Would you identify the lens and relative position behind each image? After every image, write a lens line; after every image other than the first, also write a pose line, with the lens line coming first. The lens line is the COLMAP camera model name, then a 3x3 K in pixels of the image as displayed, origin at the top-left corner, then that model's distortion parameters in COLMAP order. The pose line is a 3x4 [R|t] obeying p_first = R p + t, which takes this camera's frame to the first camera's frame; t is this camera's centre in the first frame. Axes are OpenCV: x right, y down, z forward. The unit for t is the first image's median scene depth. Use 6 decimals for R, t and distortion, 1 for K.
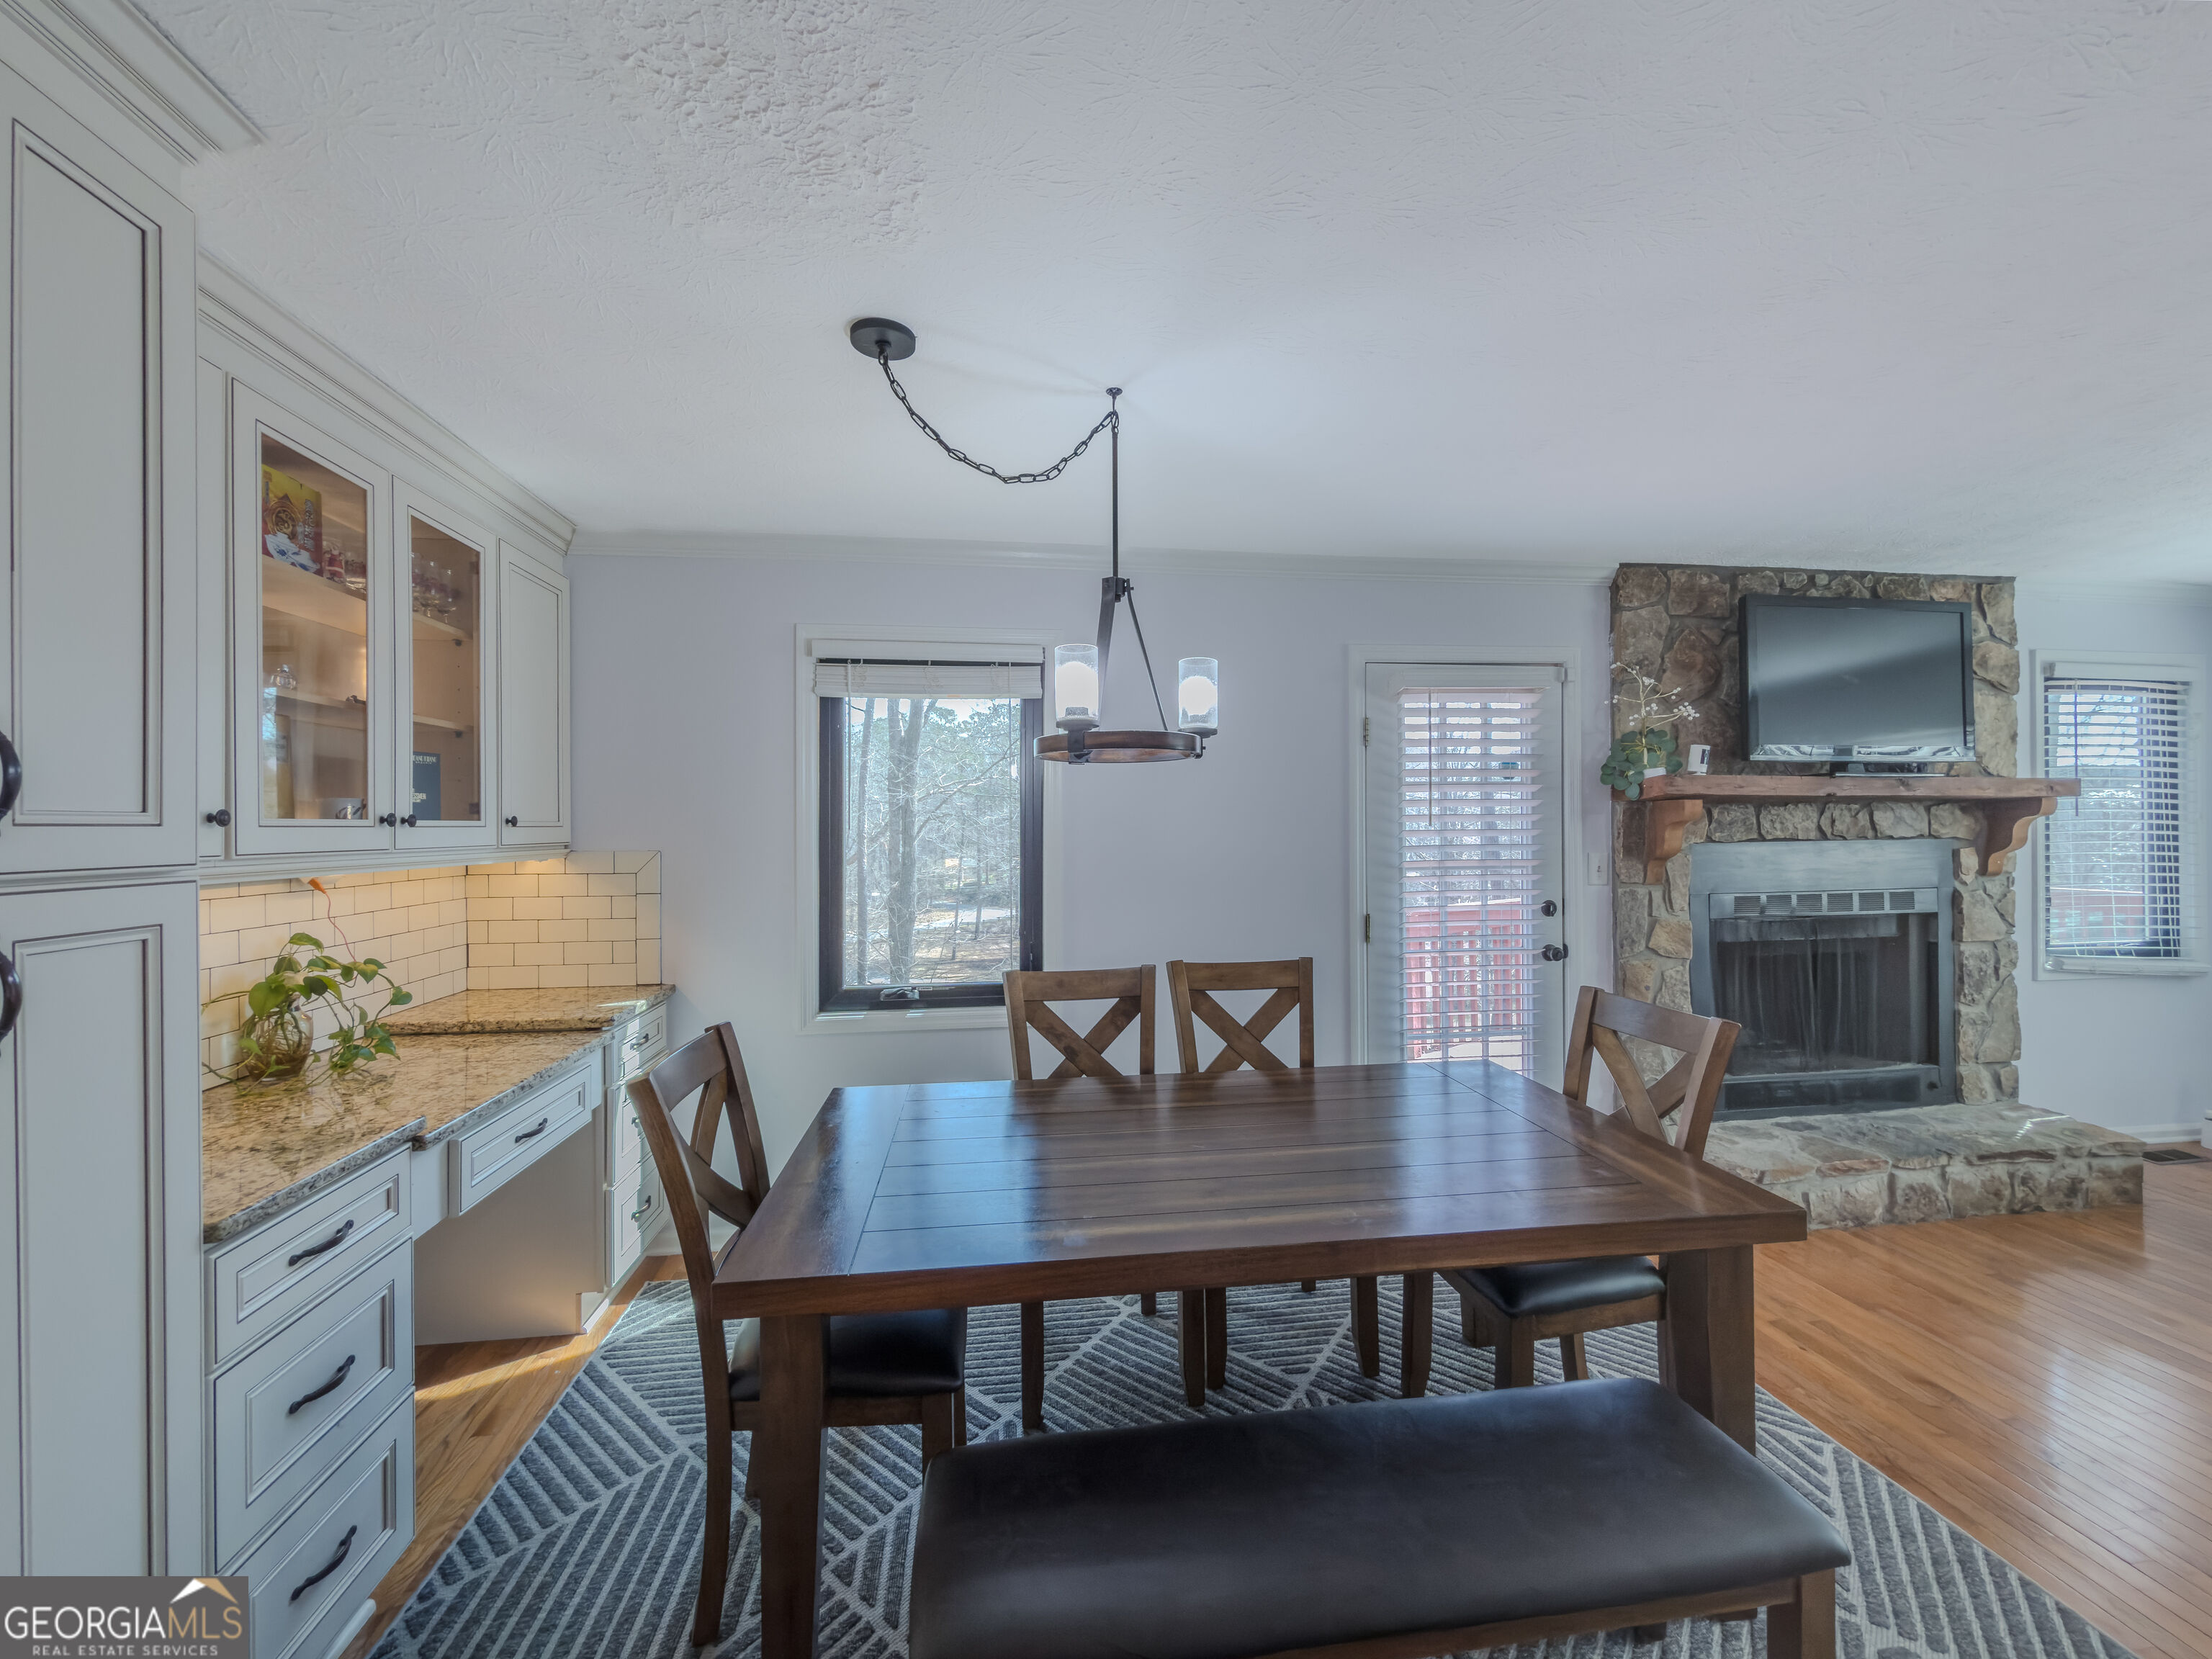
lens RADIAL K [[887.6, 0, 1103.4], [0, 887.6, 829.1], [0, 0, 1]] dist [-0.002418, 0.000197]
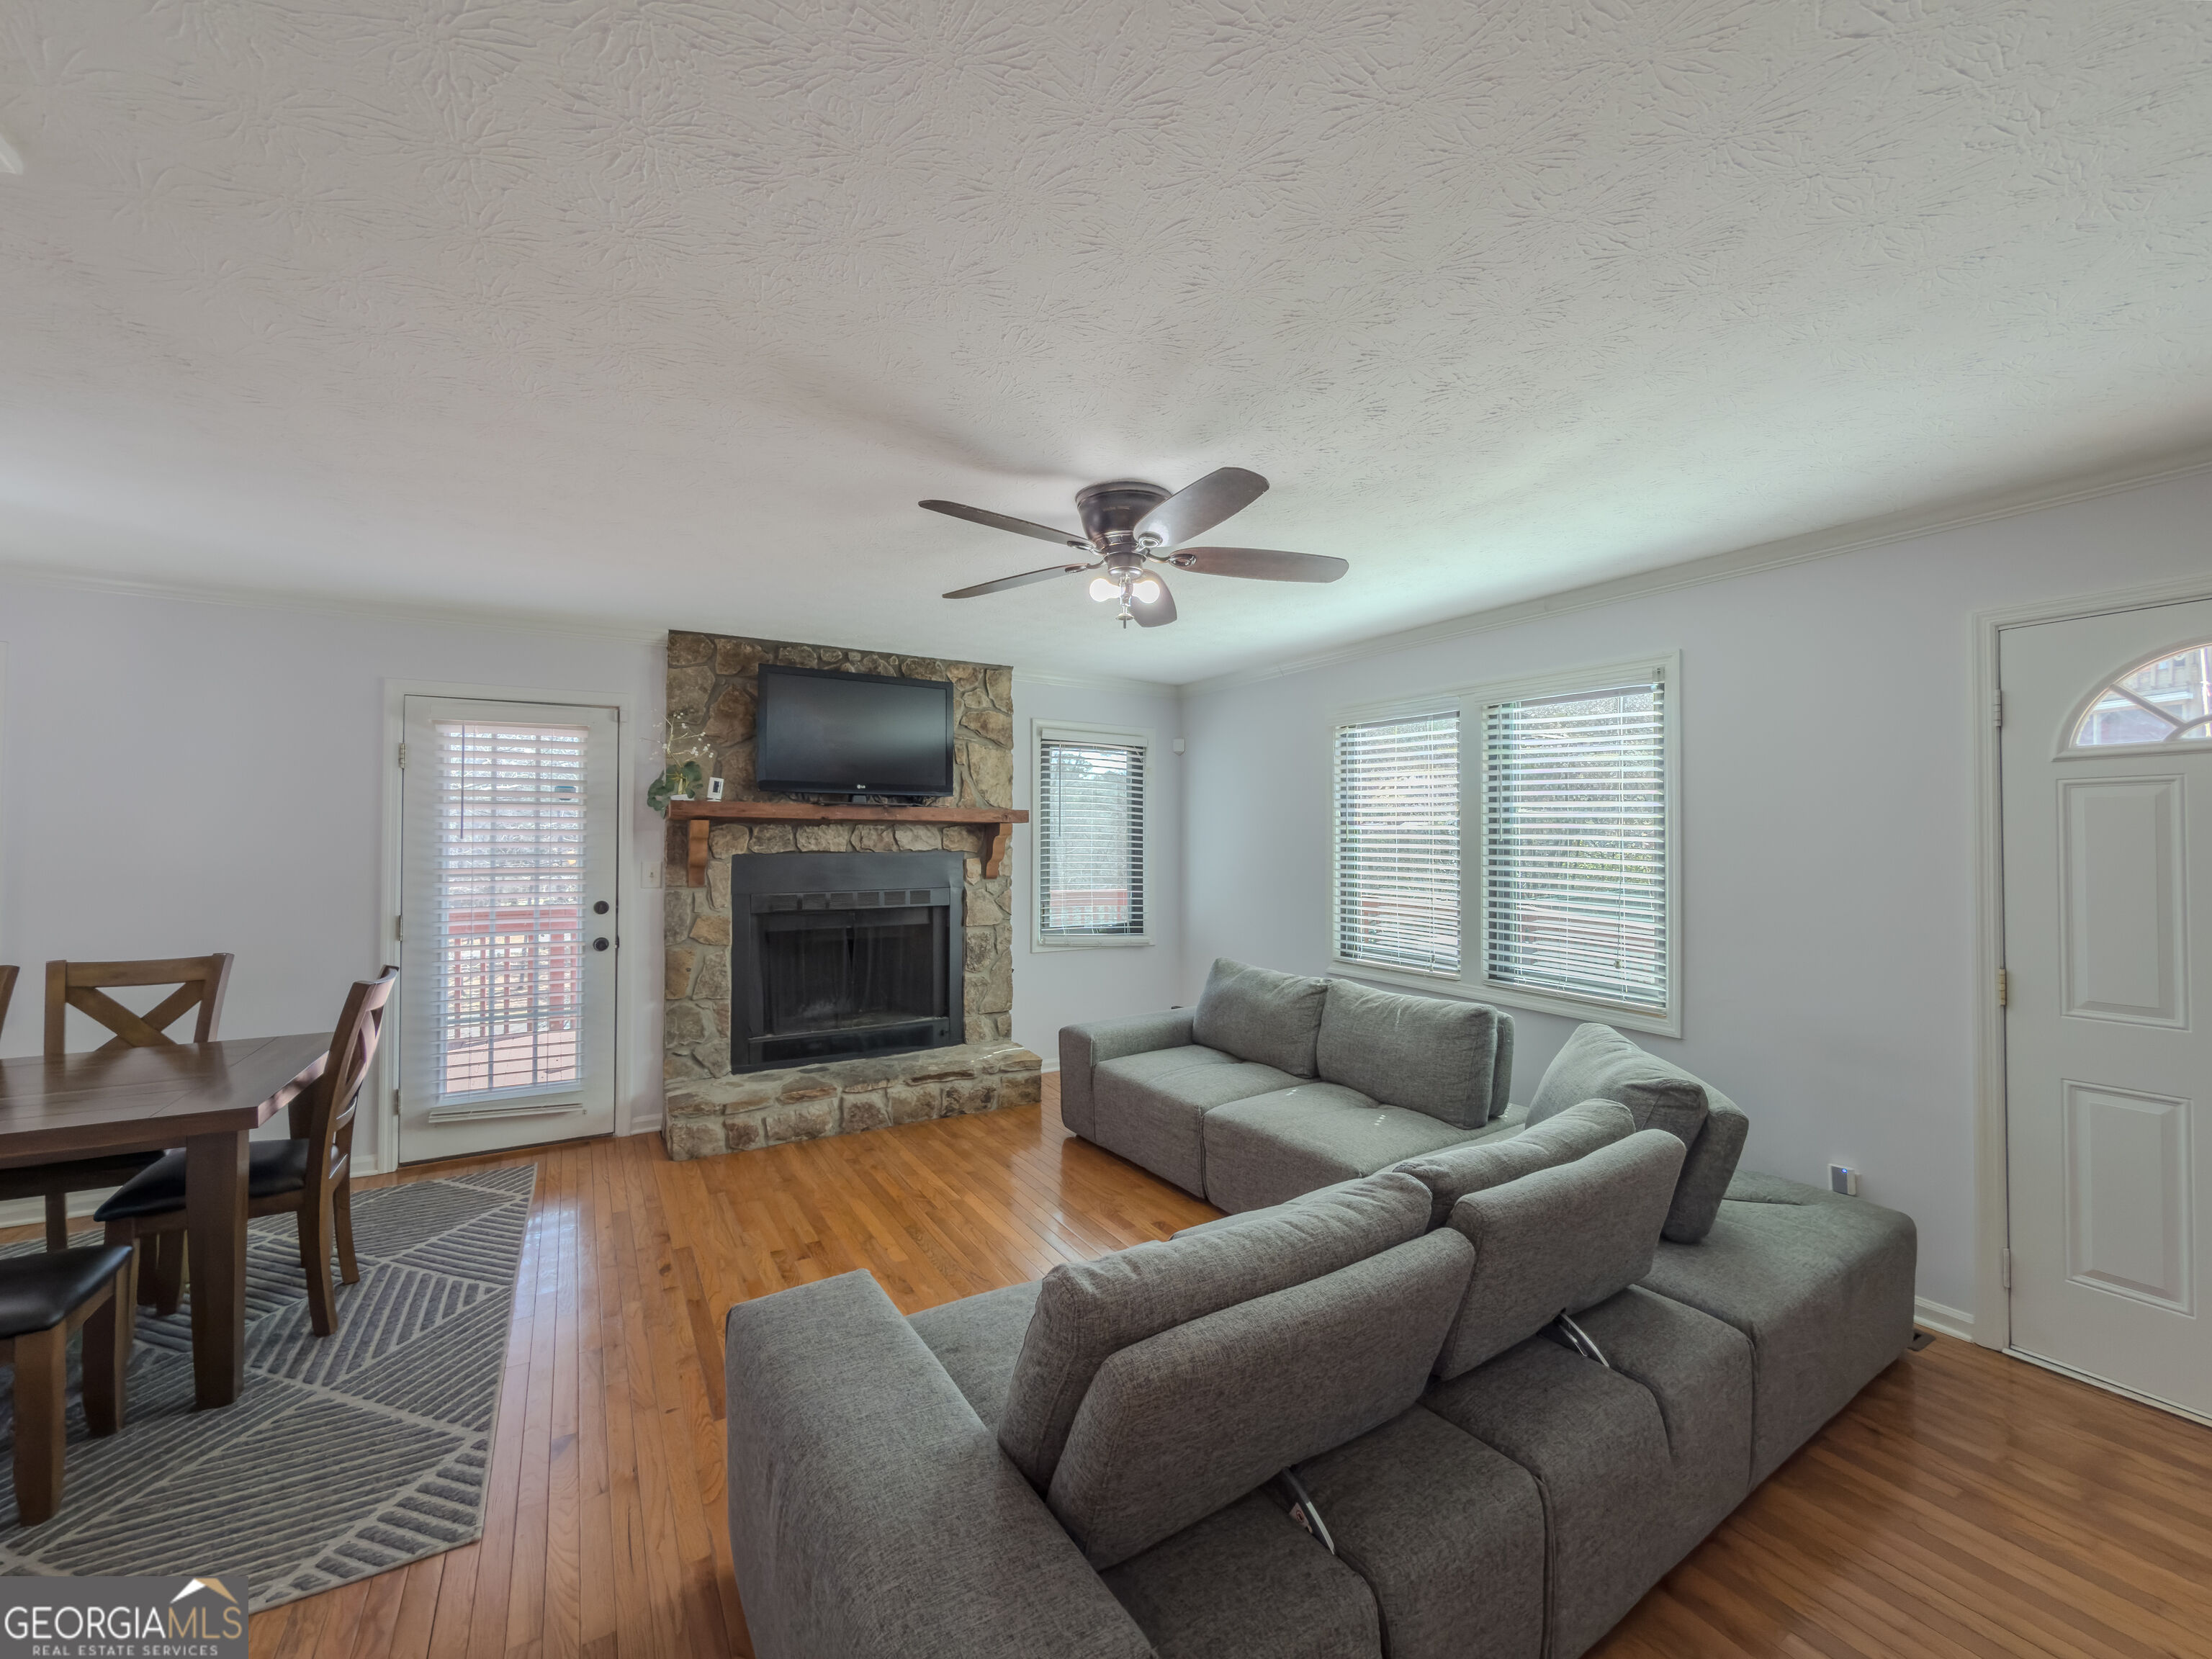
lens RADIAL K [[887.6, 0, 1103.4], [0, 887.6, 829.1], [0, 0, 1]] dist [-0.002418, 0.000197]
pose [[0.924864, 0.014824, 0.380009, 0.737942], [-0.010279, 0.999849, -0.013988, -0.008698], [-0.380159, 0.009031, 0.924877, -0.419298]]
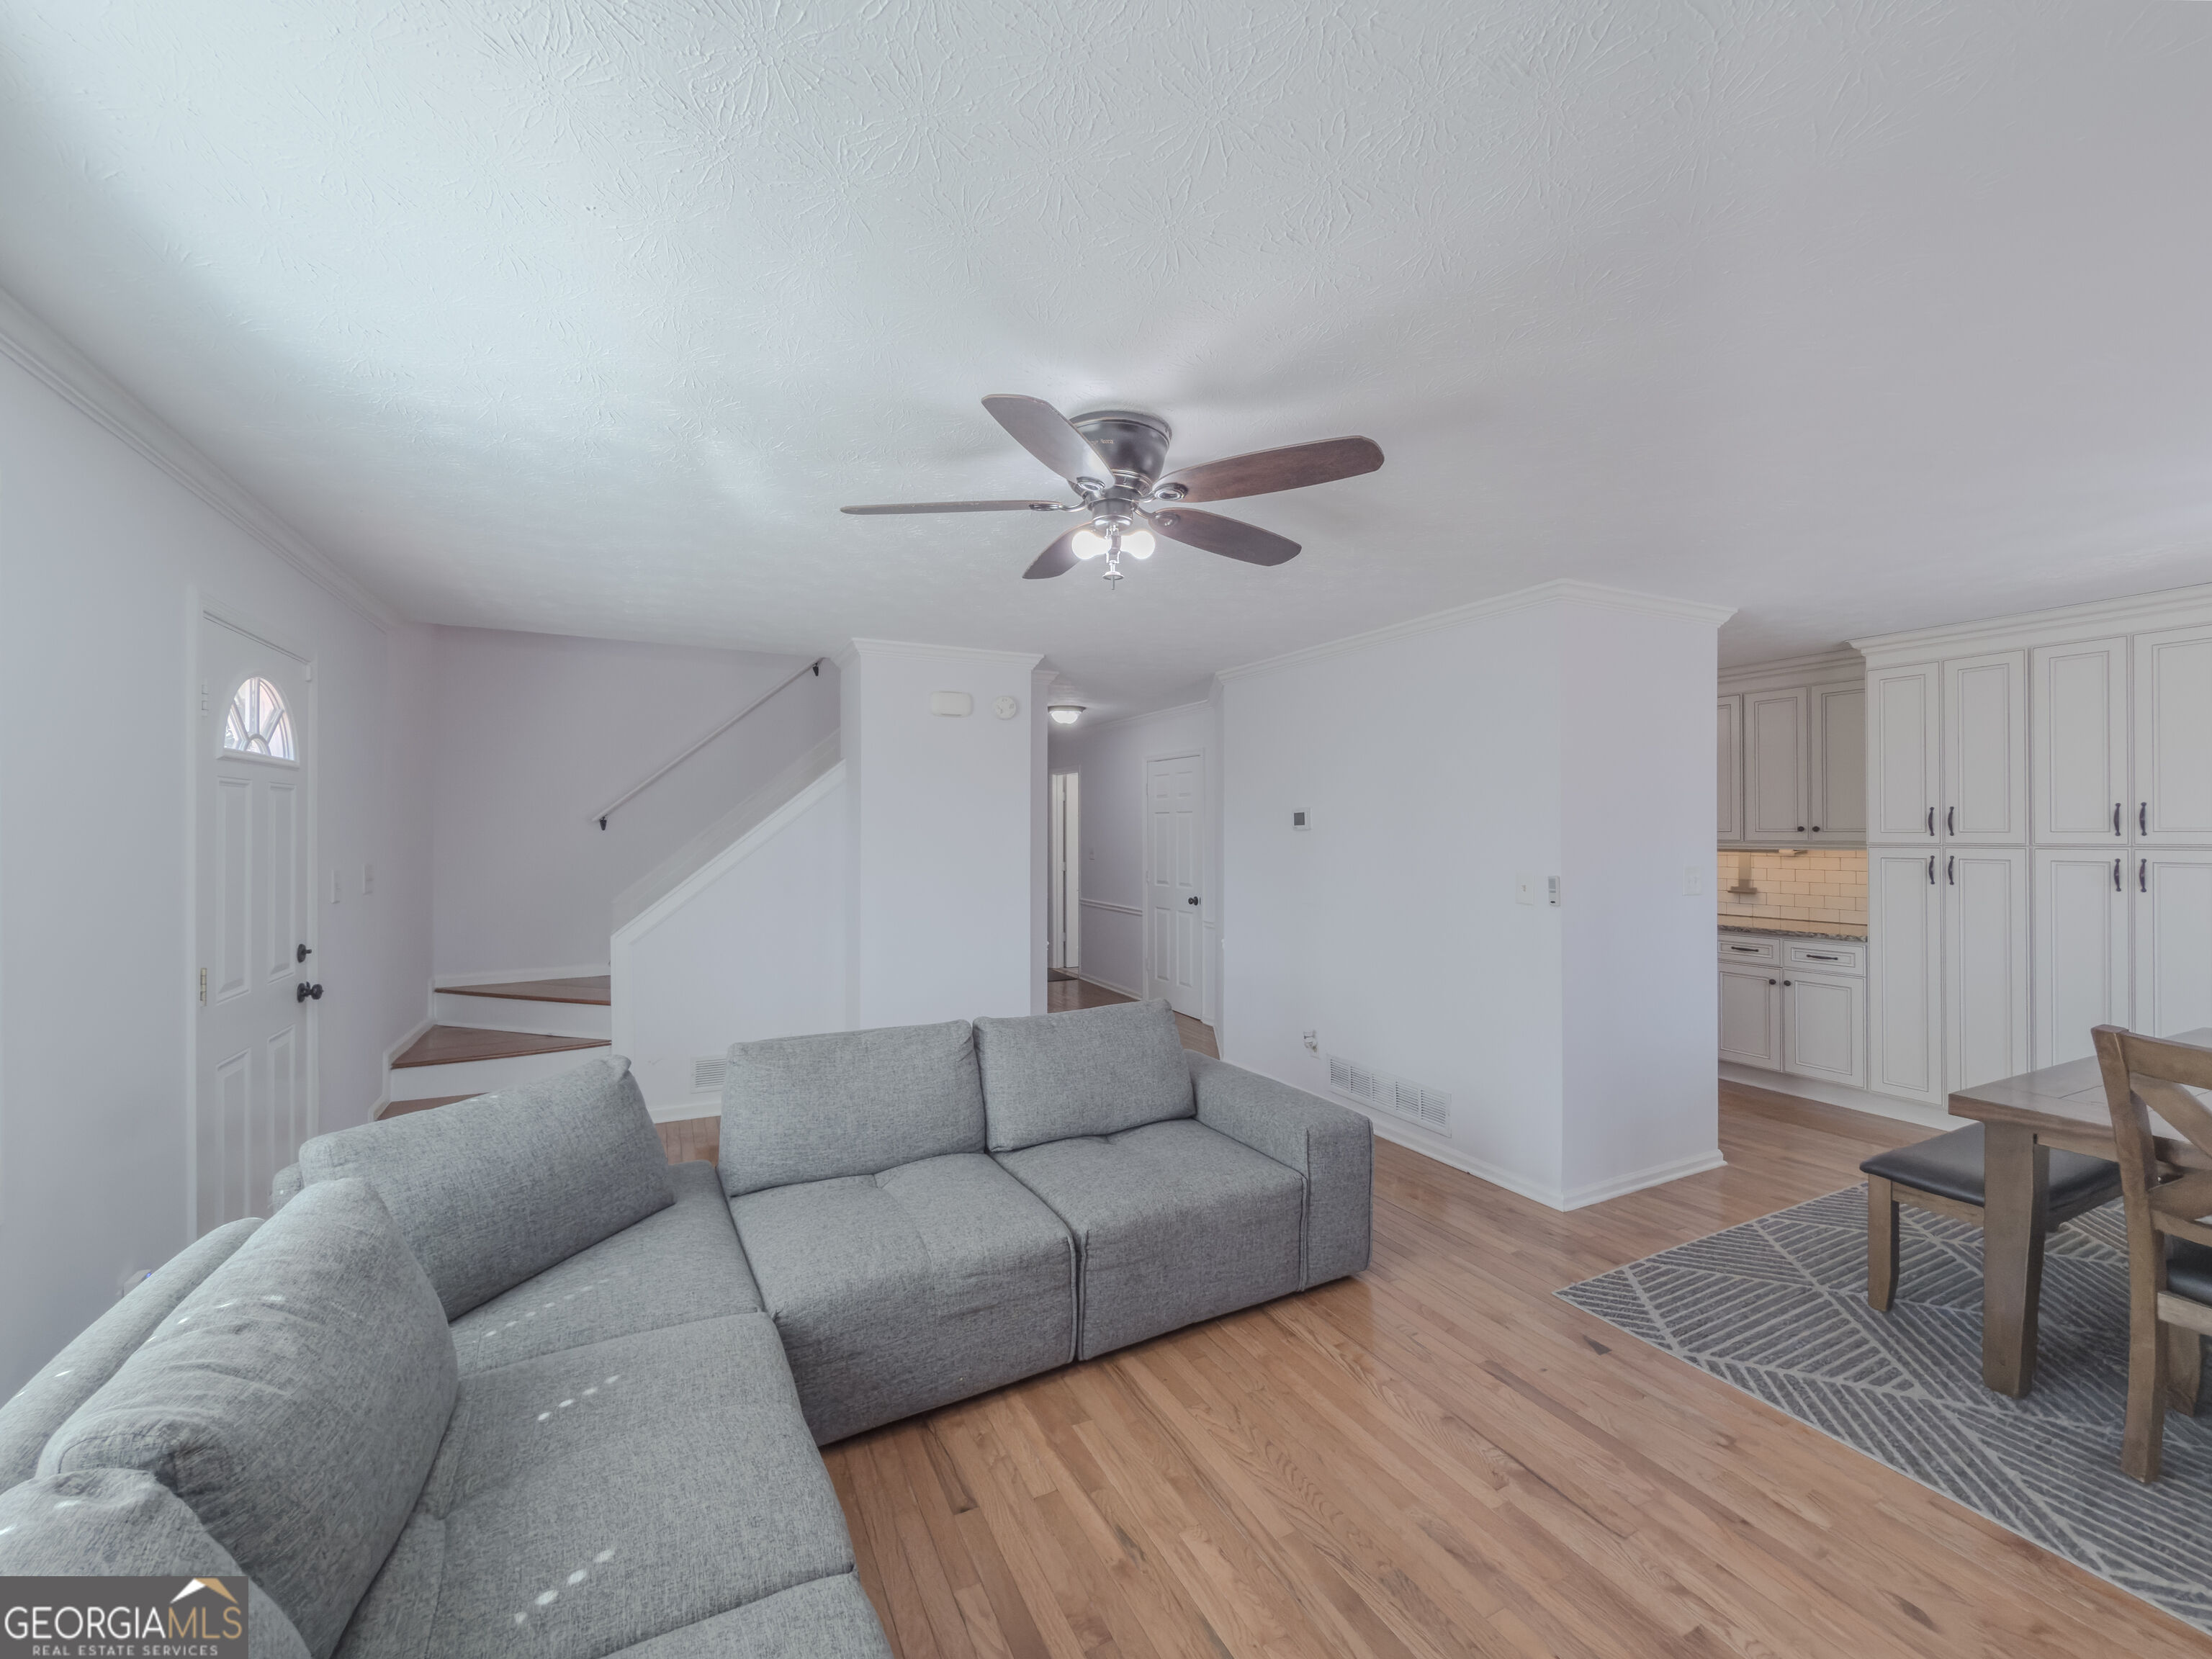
lens RADIAL K [[893.9, 0, 1106.7], [0, 893.9, 828.1], [0, 0, 1]] dist [-0.001921, 0.000193]
pose [[-0.951661, 0.007186, -0.307067, 1.277351], [0.008861, 0.999952, -0.004062, -0.013973], [0.307023, -0.006586, -0.951679, 0.978450]]
